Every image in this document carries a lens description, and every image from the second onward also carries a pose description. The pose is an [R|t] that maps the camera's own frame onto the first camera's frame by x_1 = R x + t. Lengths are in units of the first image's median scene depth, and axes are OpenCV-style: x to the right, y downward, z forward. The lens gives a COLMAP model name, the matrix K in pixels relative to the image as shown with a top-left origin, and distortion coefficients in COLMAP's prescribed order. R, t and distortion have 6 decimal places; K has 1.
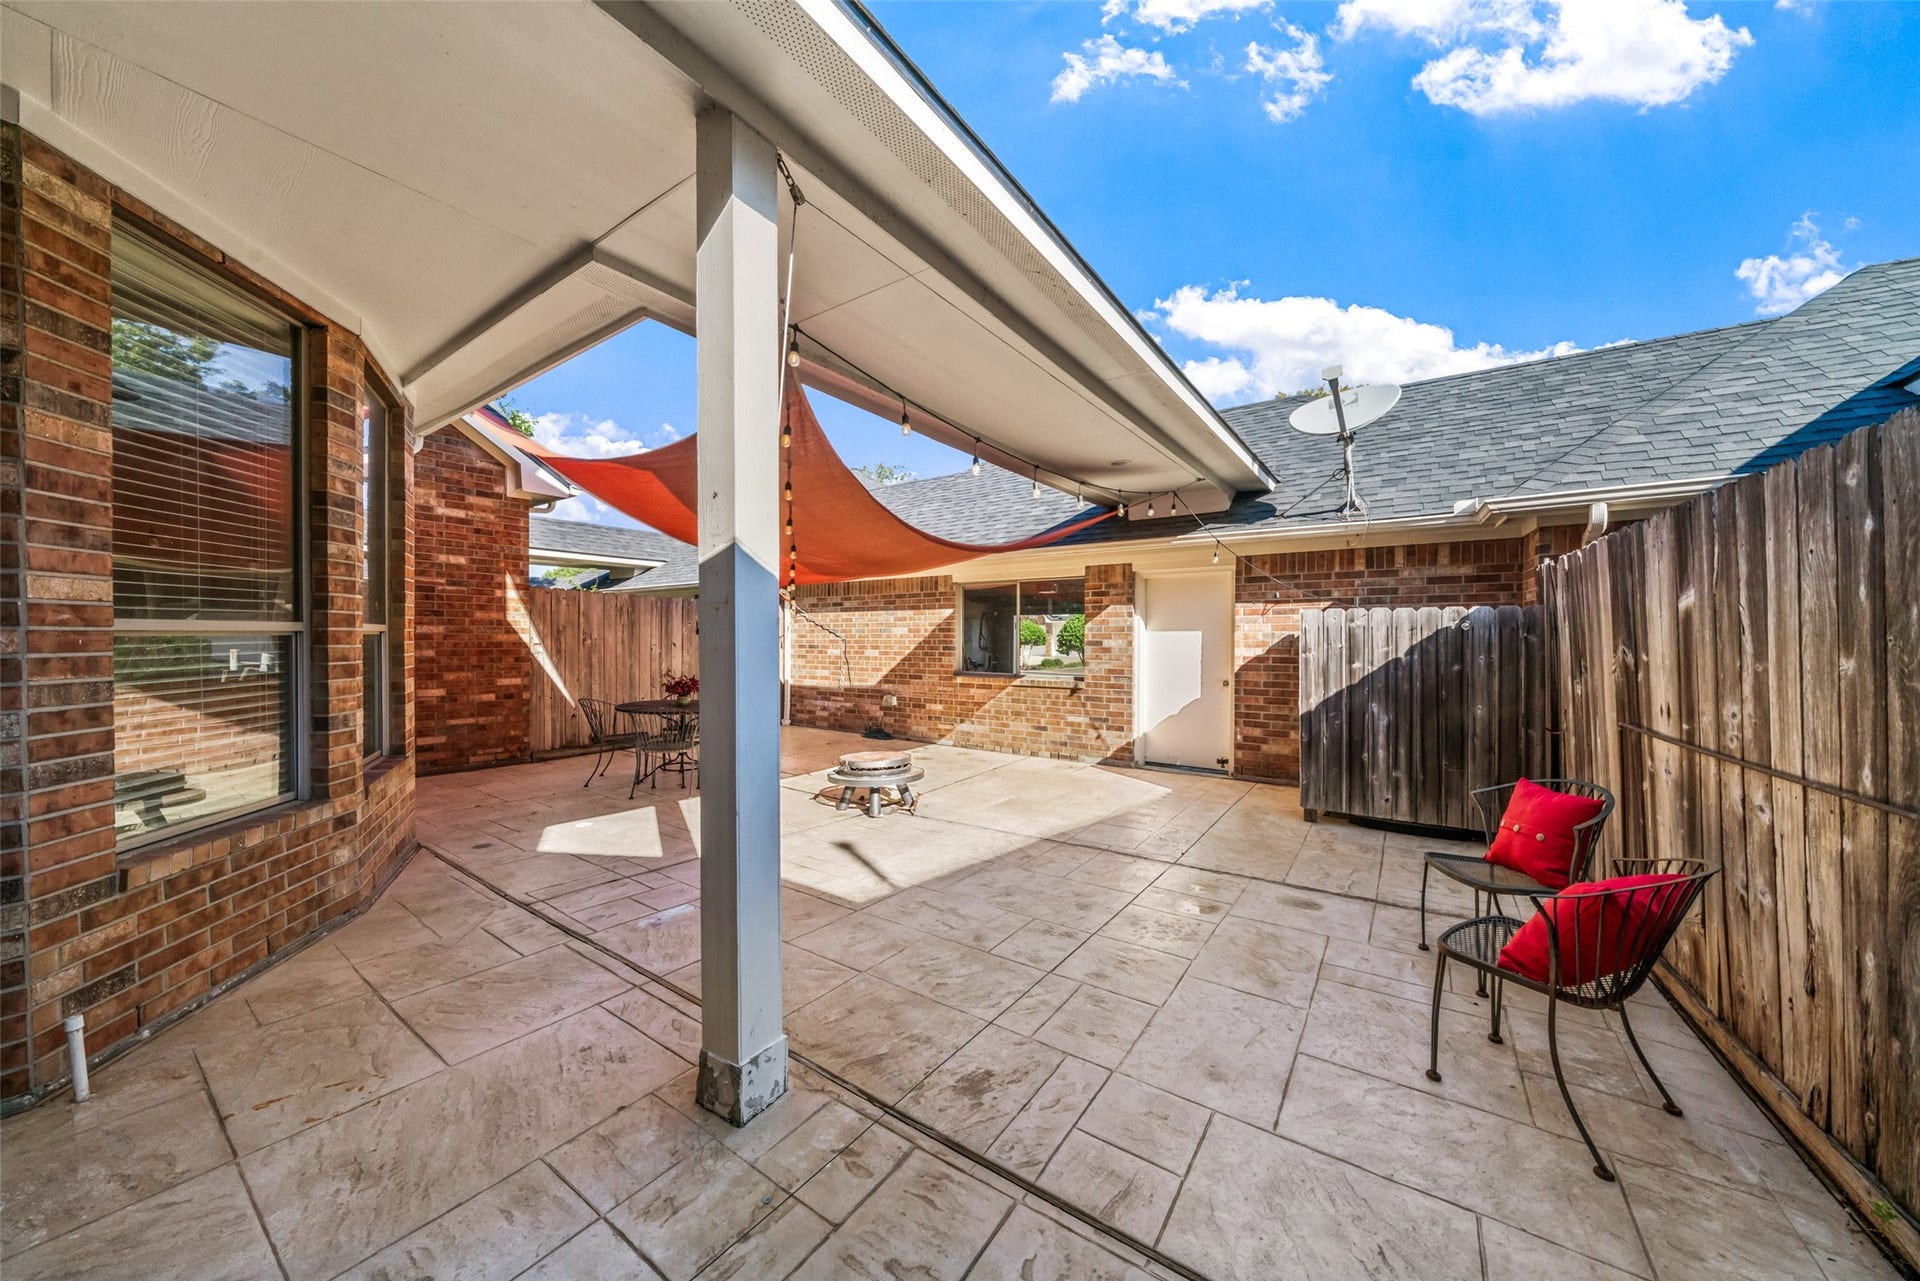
lens RADIAL K [[647.0, 0, 958.1], [0, 647.0, 634.5], [0, 0, 1]] dist [-0.000069, -0.000009]
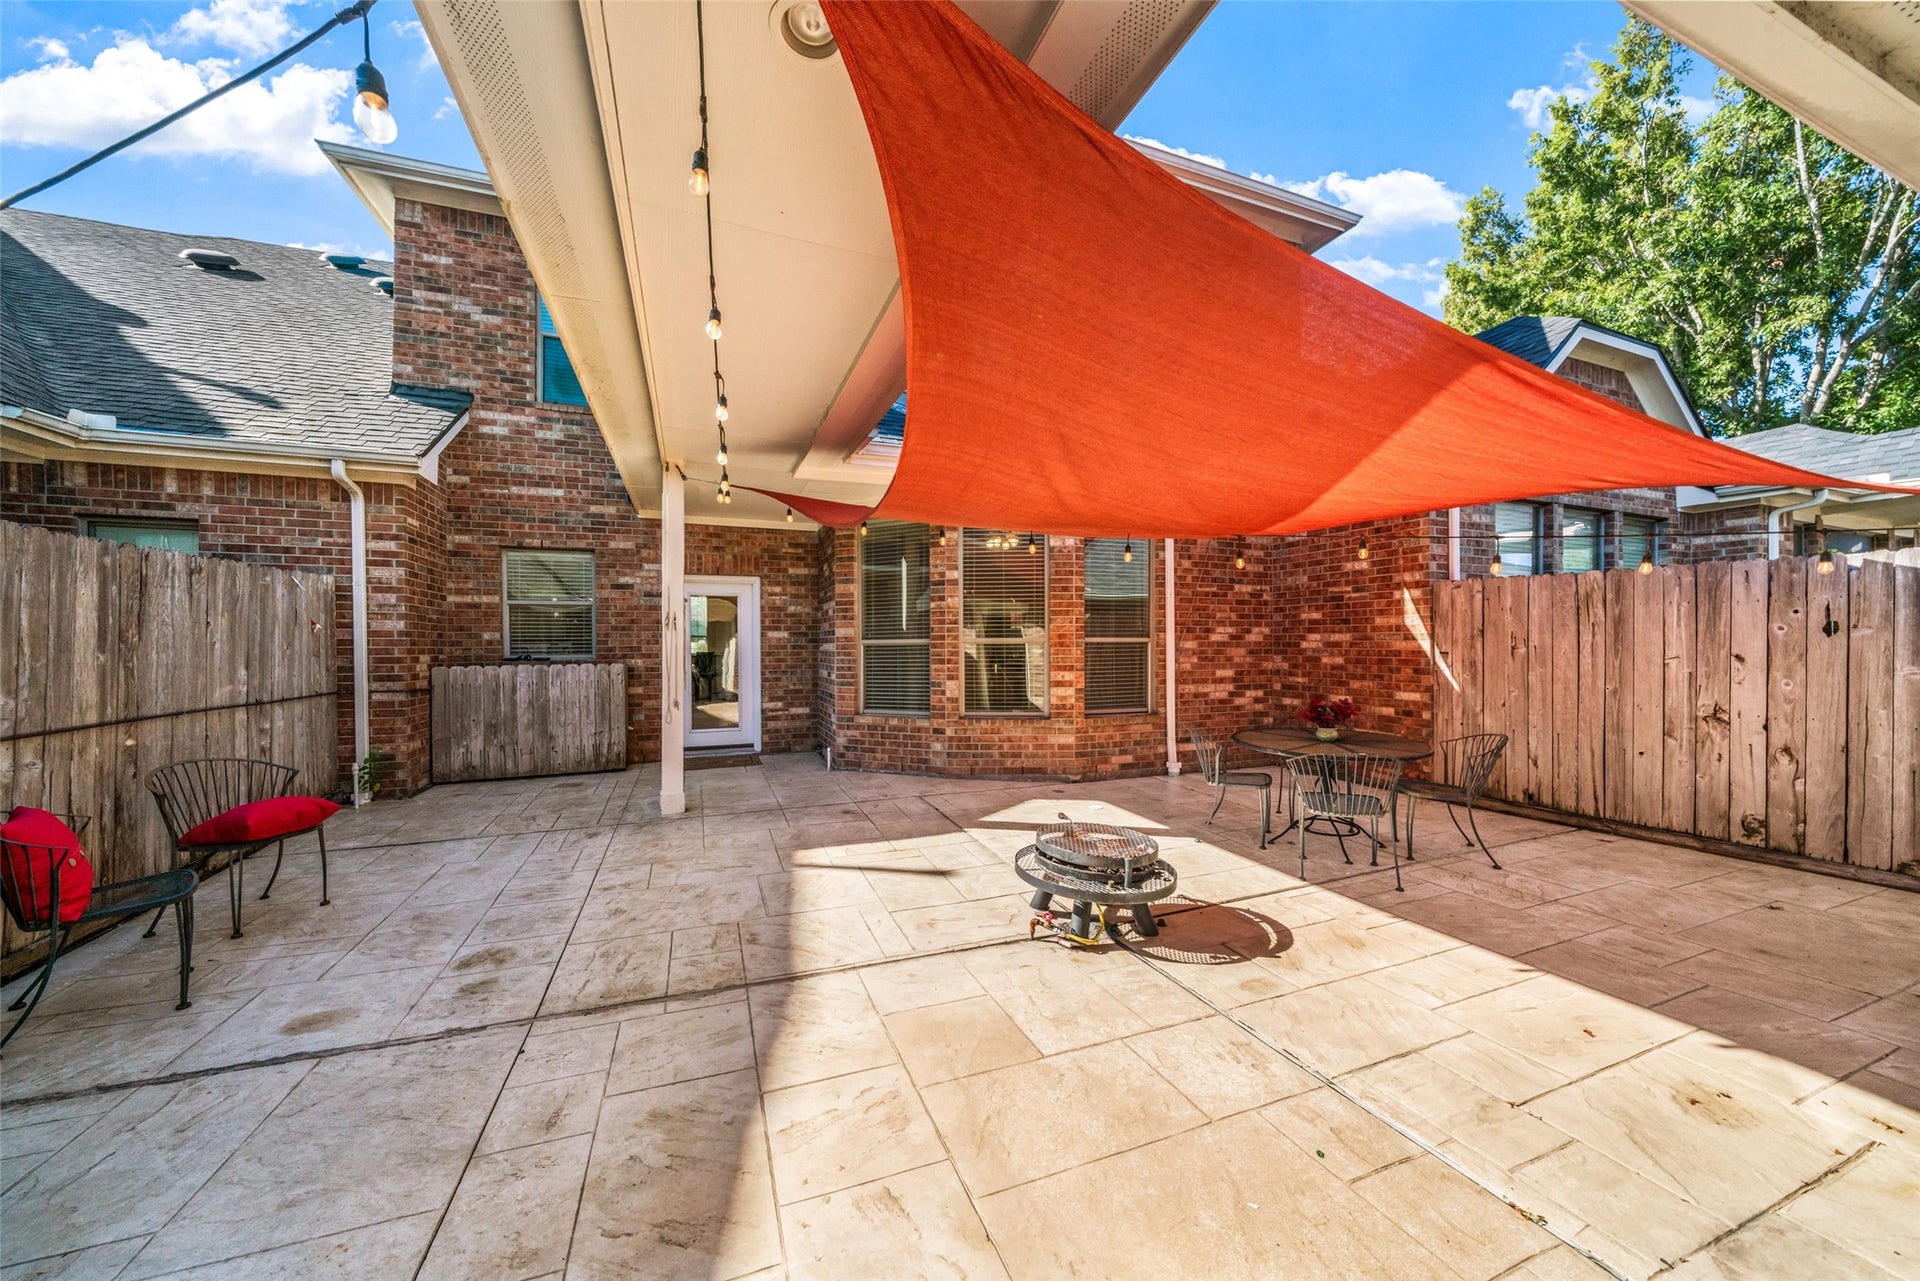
lens RADIAL K [[684.6, 0, 969.8], [0, 684.6, 647.1], [0, 0, 1]] dist [-0.002034, -0.000001]
pose [[-0.558013, 0.000054, -0.829832, 0.398063], [0.005008, 0.999982, -0.003303, 0.007755], [0.829817, -0.005999, -0.558004, 1.060585]]
